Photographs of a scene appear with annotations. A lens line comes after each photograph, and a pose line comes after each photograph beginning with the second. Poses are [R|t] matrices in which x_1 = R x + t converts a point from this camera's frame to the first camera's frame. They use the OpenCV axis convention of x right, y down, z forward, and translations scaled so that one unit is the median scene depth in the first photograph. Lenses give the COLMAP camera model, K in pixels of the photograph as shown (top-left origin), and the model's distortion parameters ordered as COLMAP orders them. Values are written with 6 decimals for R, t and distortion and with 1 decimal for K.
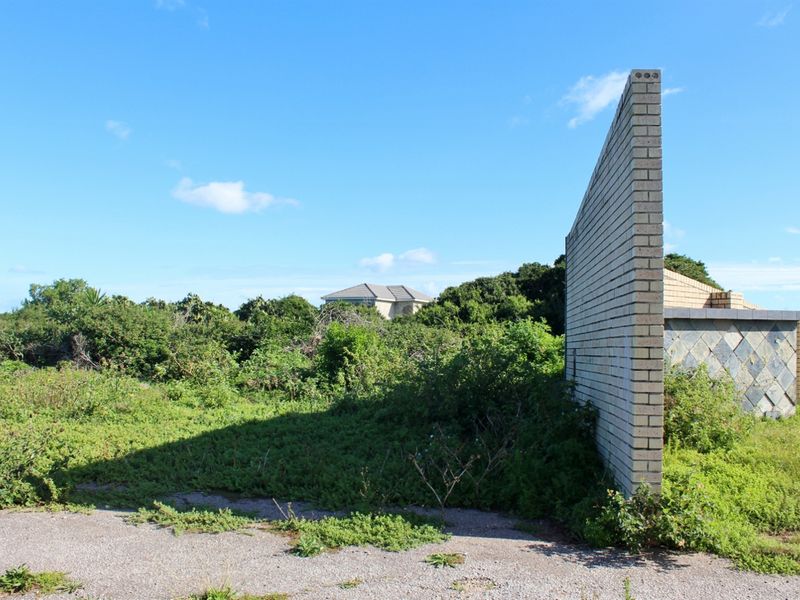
lens RADIAL K [[755.0, 0, 394.5], [0, 755.0, 299.6], [0, 0, 1]] dist [-0.168998, 0.148057]
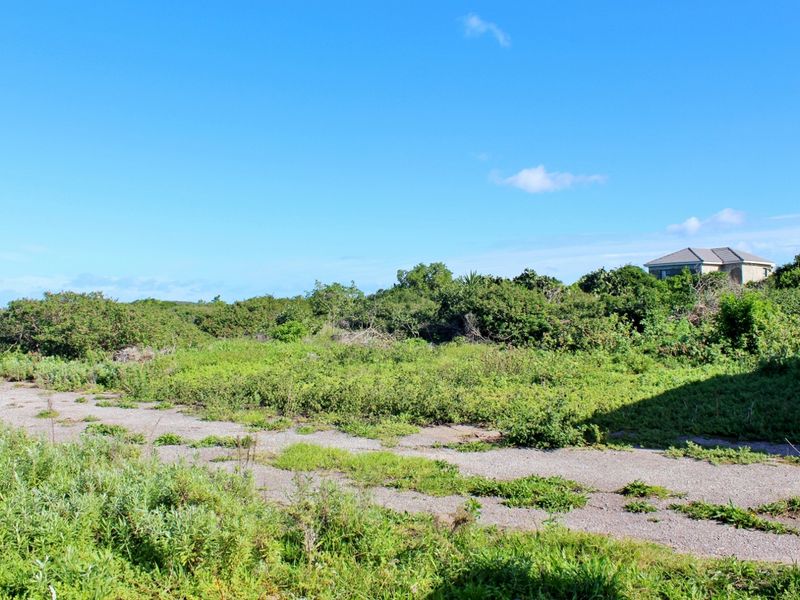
lens RADIAL K [[755.0, 0, 394.5], [0, 755.0, 299.6], [0, 0, 1]] dist [-0.168998, 0.148057]
pose [[0.920742, -0.043765, -0.387710, -0.139756], [0.058948, 0.997886, 0.027348, -0.019001], [0.385694, -0.048035, 0.921376, -0.182207]]
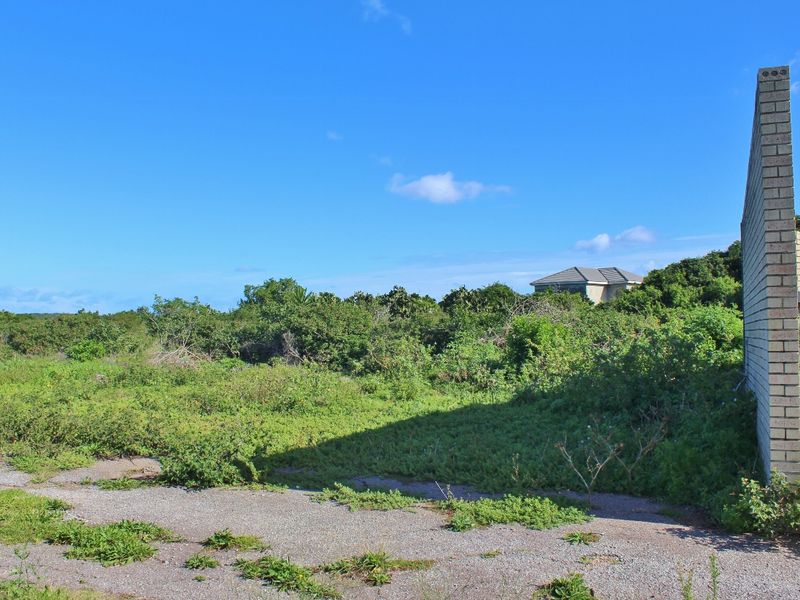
lens RADIAL K [[778.2, 0, 400.0], [0, 778.2, 300.0], [0, 0, 1]] dist [-0.171690, 0.168010]
pose [[0.962621, -0.036688, -0.268356, 0.054076], [0.041894, 0.999028, 0.013696, -0.013418], [0.267593, -0.024426, 0.963222, -0.069109]]
